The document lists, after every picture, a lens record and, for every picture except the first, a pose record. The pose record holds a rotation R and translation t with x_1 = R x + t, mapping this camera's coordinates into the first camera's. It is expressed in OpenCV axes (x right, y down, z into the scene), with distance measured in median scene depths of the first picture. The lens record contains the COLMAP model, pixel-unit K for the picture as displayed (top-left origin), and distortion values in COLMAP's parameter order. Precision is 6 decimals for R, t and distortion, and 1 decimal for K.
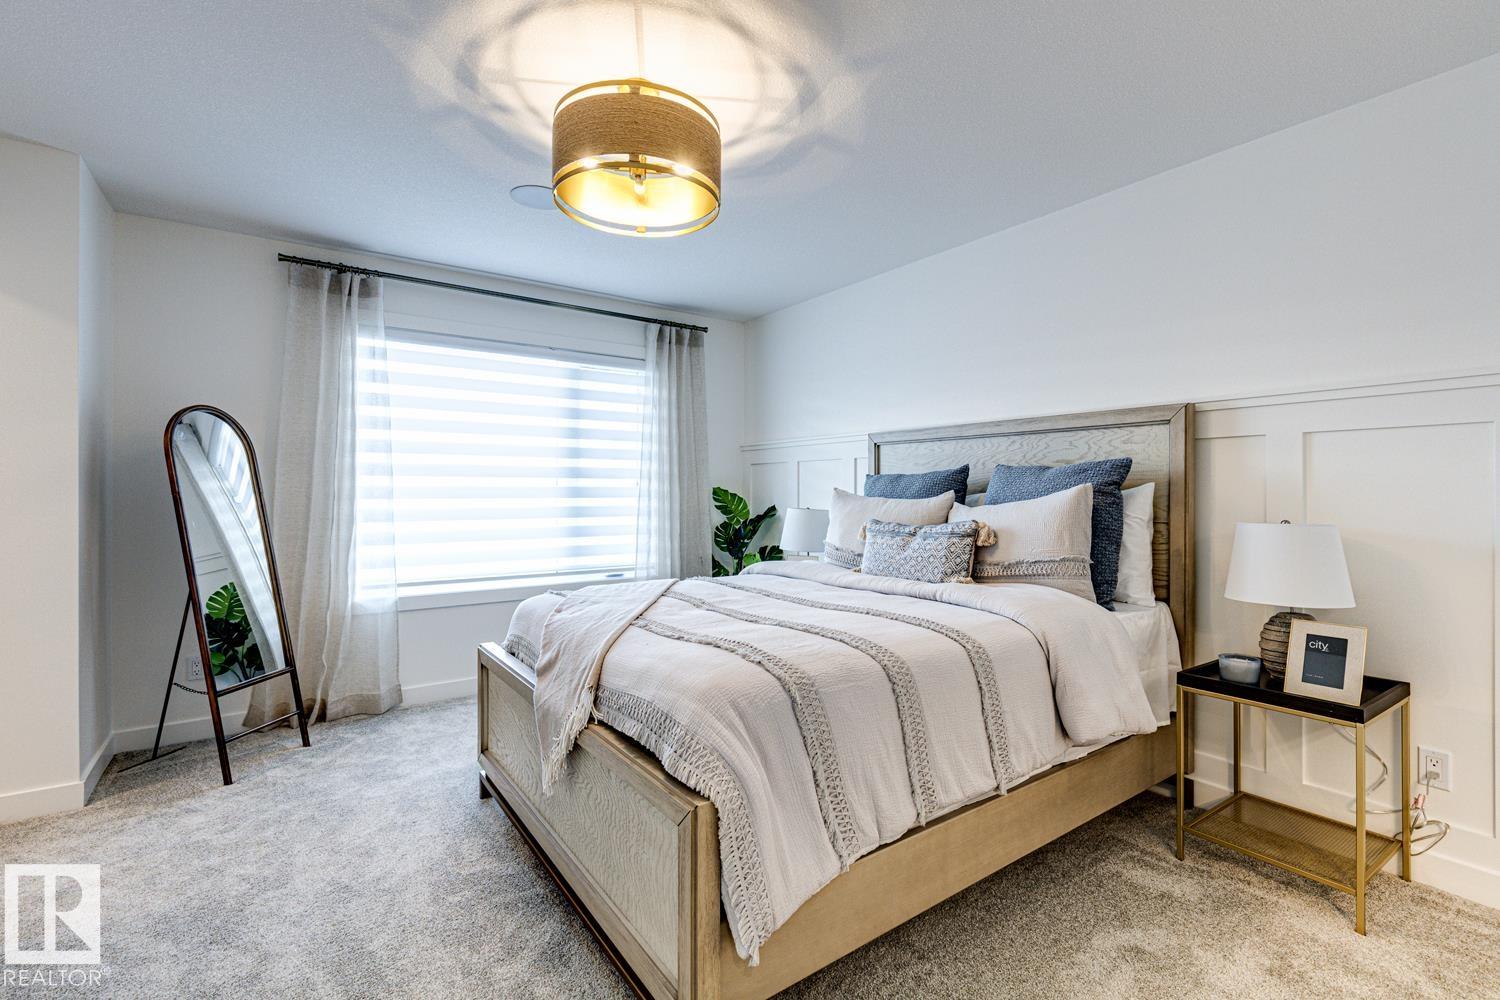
lens RADIAL K [[673.4, 0, 751.2], [0, 673.4, 495.8], [0, 0, 1]] dist [0.003947, -0.000329]
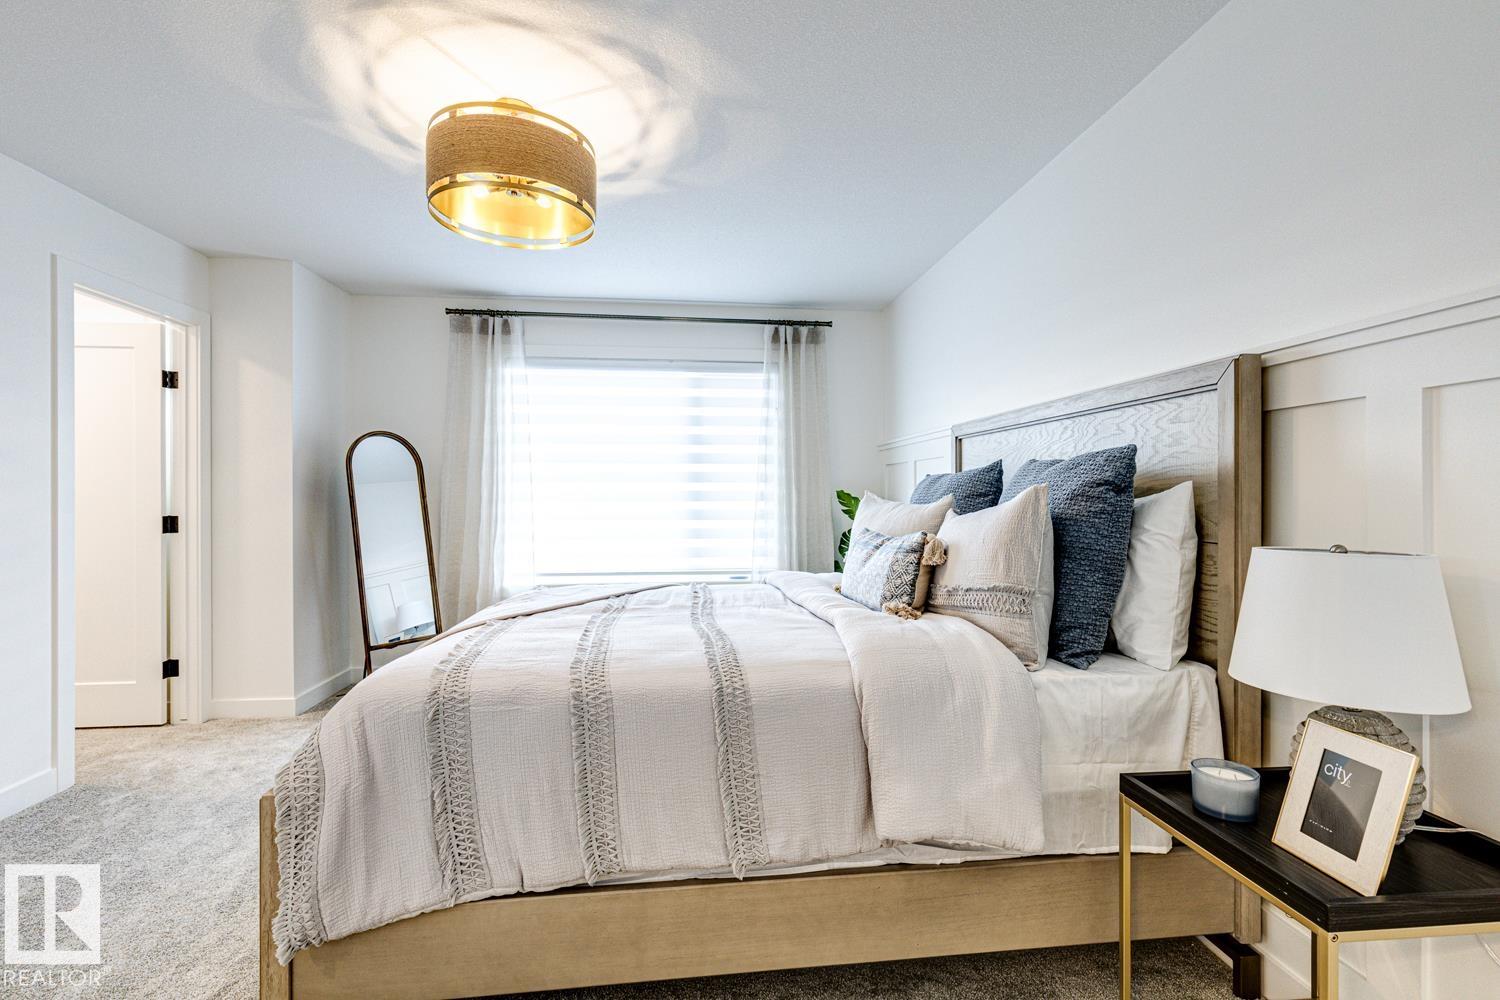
lens RADIAL K [[669.0, 0, 742.8], [0, 669.0, 499.9], [0, 0, 1]] dist [-0.001797, -0.000463]
pose [[0.875680, 0.002374, -0.482885, 0.394320], [-0.001647, 0.999997, 0.001930, -0.001485], [0.482889, -0.000895, 0.875681, 0.164733]]
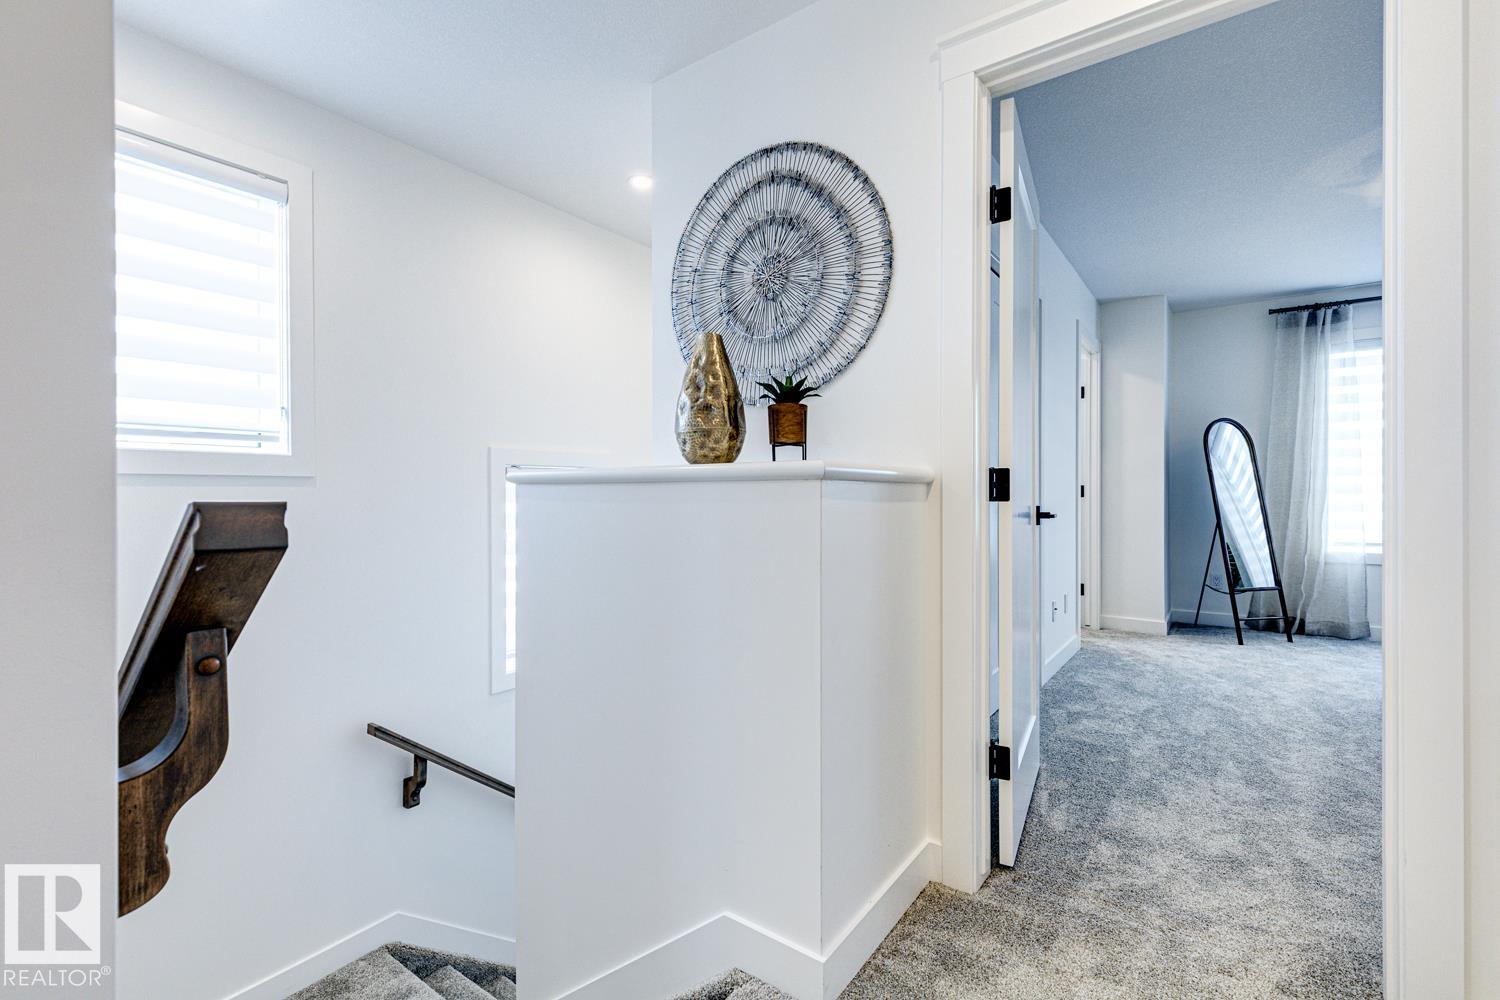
lens RADIAL K [[673.4, 0, 751.2], [0, 673.4, 495.8], [0, 0, 1]] dist [0.003947, -0.000329]
pose [[0.326501, -0.001689, -0.945195, 0.318239], [-0.002391, 0.999994, -0.002613, 0.053364], [0.945194, 0.003113, 0.326495, -0.540068]]
